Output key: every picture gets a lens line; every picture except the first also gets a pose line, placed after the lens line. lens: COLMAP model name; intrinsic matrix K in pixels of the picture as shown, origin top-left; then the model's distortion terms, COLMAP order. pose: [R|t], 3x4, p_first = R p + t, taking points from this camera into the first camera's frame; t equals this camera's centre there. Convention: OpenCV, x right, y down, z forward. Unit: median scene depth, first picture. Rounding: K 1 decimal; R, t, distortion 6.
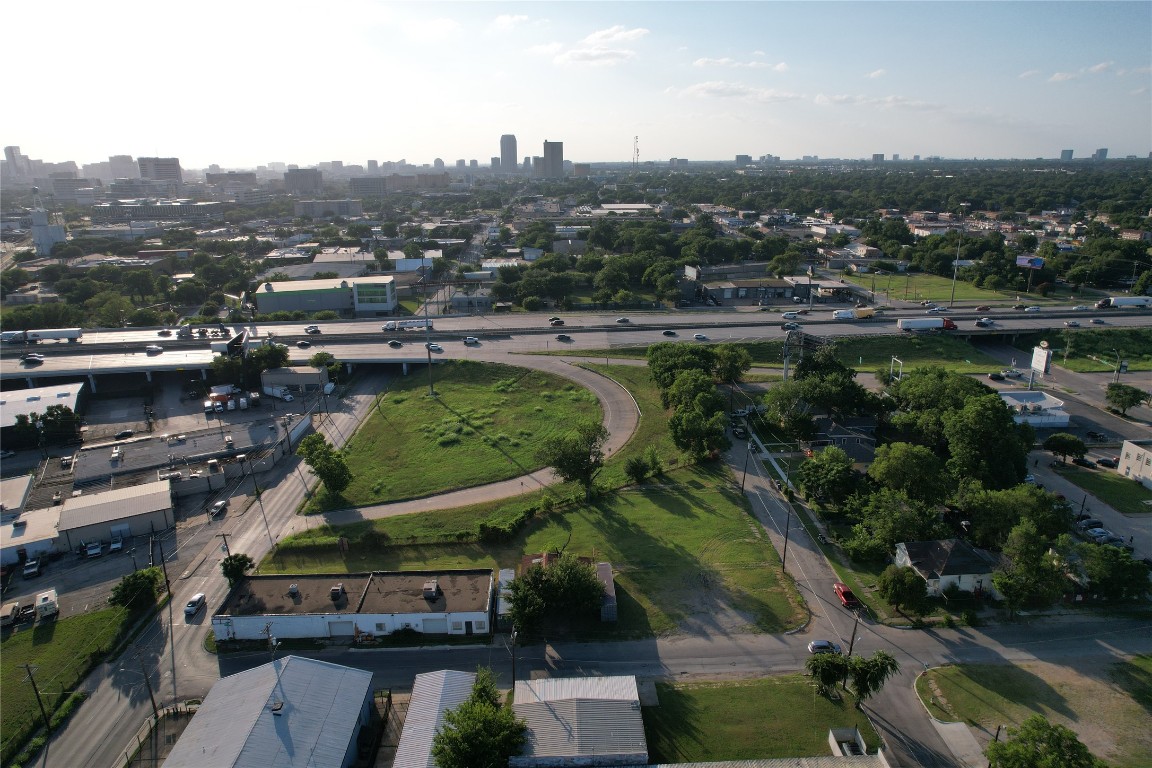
lens RADIAL K [[734.9, 0, 582.8], [0, 734.9, 390.6], [0, 0, 1]] dist [-0.075664, 0.069127]
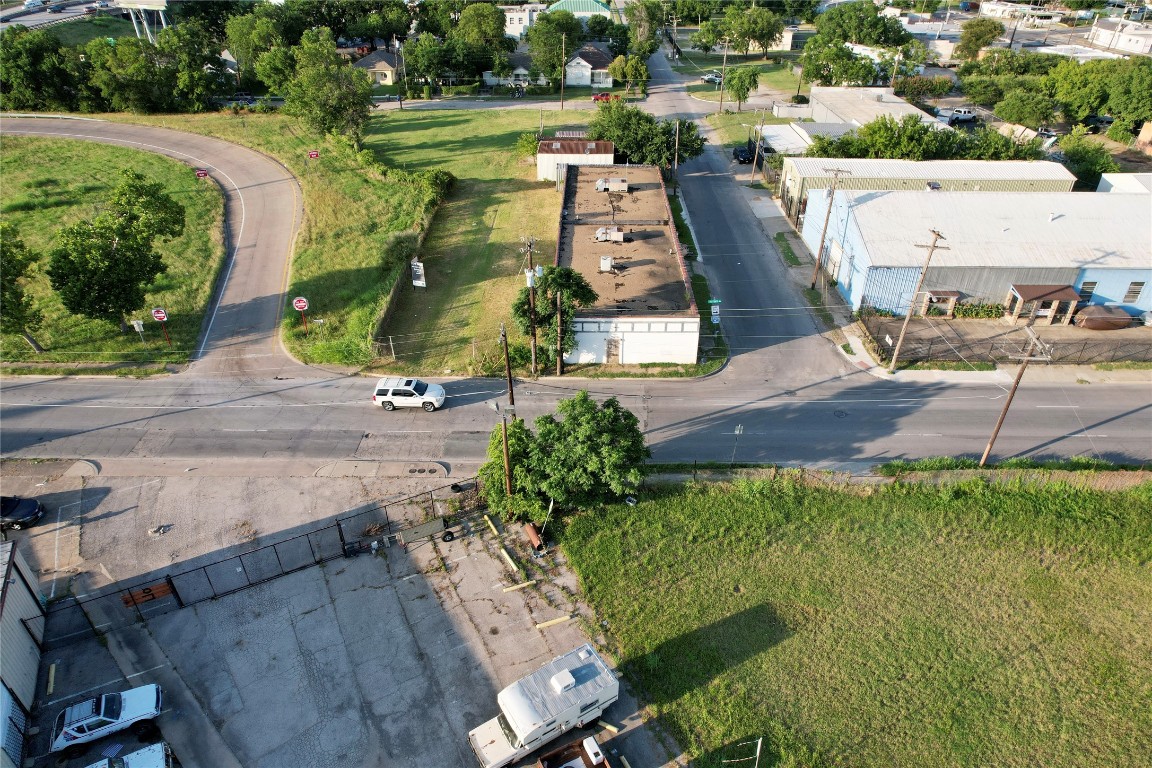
lens RADIAL K [[734.9, 0, 582.8], [0, 734.9, 390.6], [0, 0, 1]] dist [-0.075664, 0.069127]
pose [[0.049908, -0.535124, 0.843298, -0.660971], [0.299642, 0.813477, 0.498467, 0.044222], [-0.952746, 0.227810, 0.200945, 0.655340]]
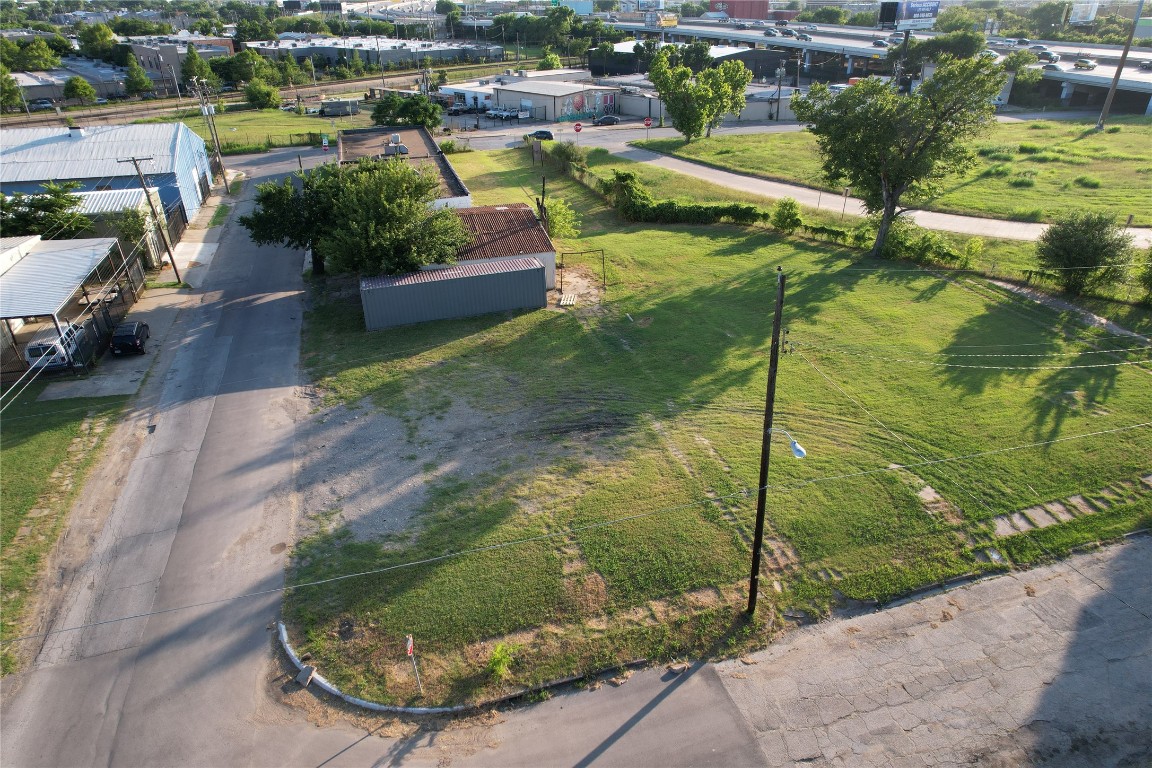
lens RADIAL K [[734.9, 0, 582.8], [0, 734.9, 390.6], [0, 0, 1]] dist [-0.075664, 0.069127]
pose [[0.248423, 0.477591, -0.842729, 0.319122], [-0.292346, 0.866400, 0.404827, 0.093282], [0.923482, 0.145800, 0.354856, 0.673688]]
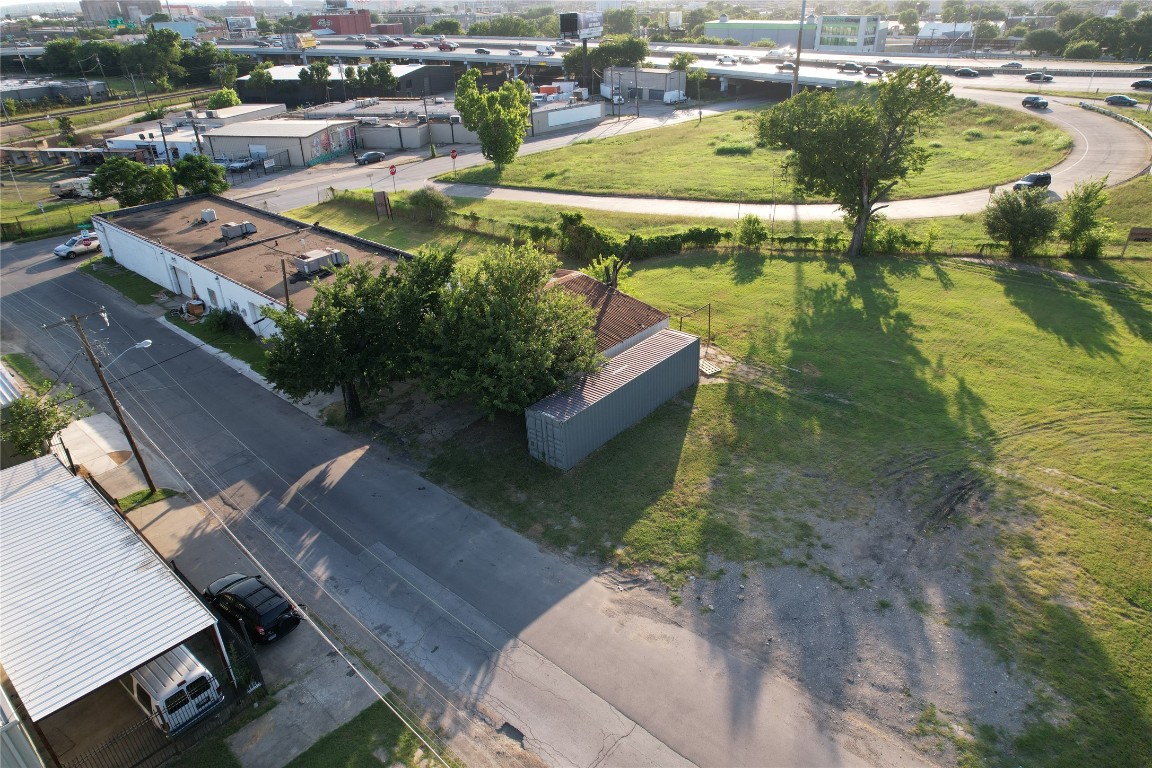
lens RADIAL K [[734.9, 0, 582.8], [0, 734.9, 390.6], [0, 0, 1]] dist [-0.075664, 0.069127]
pose [[0.726945, 0.327440, -0.603601, 0.166148], [-0.199996, 0.941843, 0.270063, 0.132739], [0.656926, -0.075603, 0.750155, 0.529640]]
